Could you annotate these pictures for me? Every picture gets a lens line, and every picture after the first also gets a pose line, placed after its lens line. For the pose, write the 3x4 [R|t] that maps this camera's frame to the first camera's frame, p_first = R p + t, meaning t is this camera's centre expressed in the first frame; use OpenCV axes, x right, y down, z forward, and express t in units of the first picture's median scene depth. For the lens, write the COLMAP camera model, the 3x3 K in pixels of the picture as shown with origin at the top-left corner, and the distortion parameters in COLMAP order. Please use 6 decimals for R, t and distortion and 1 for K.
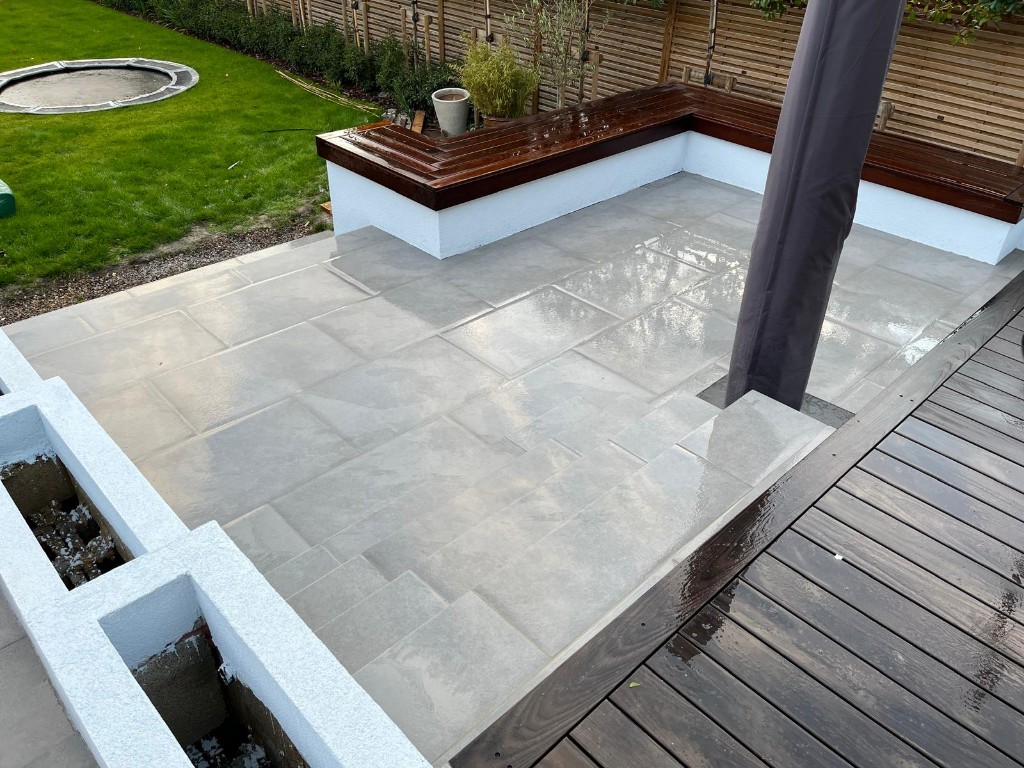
lens RADIAL K [[774.2, 0, 504.9], [0, 774.2, 382.7], [0, 0, 1]] dist [0.060574, -0.090917]
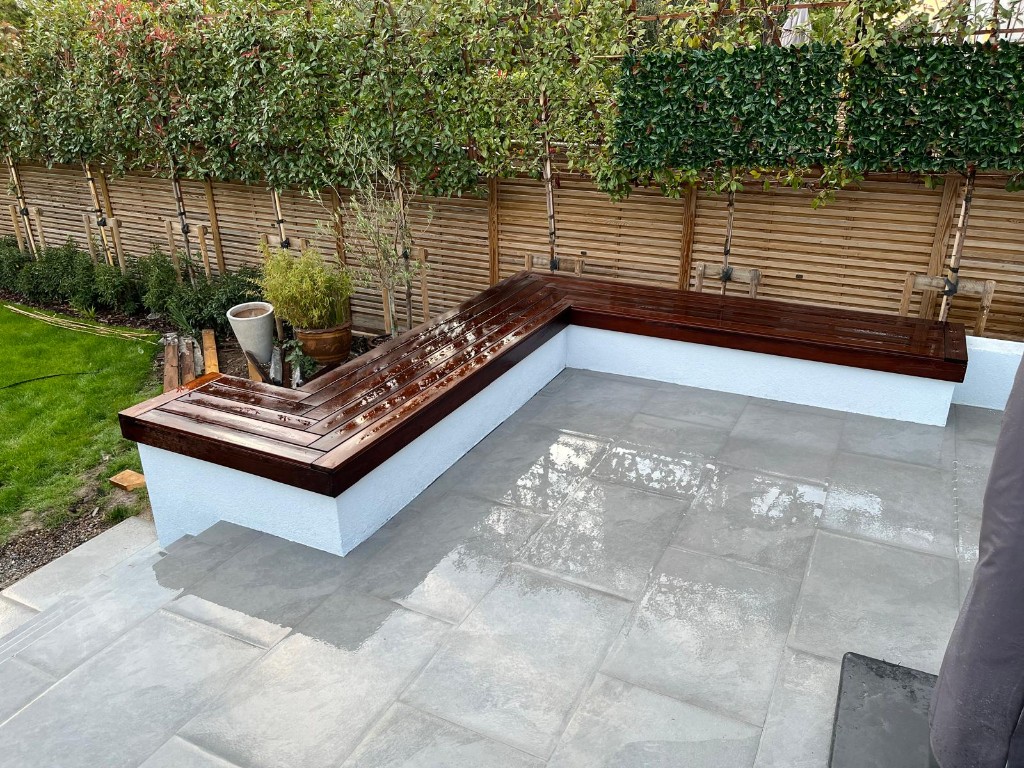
lens RADIAL K [[774.2, 0, 513.4], [0, 774.2, 388.8], [0, 0, 1]] dist [0.060574, -0.090917]
pose [[0.938435, -0.164269, 0.303901, -0.076090], [0.219651, 0.962716, -0.157894, -0.094964], [-0.266634, 0.214925, 0.939528, 0.152460]]
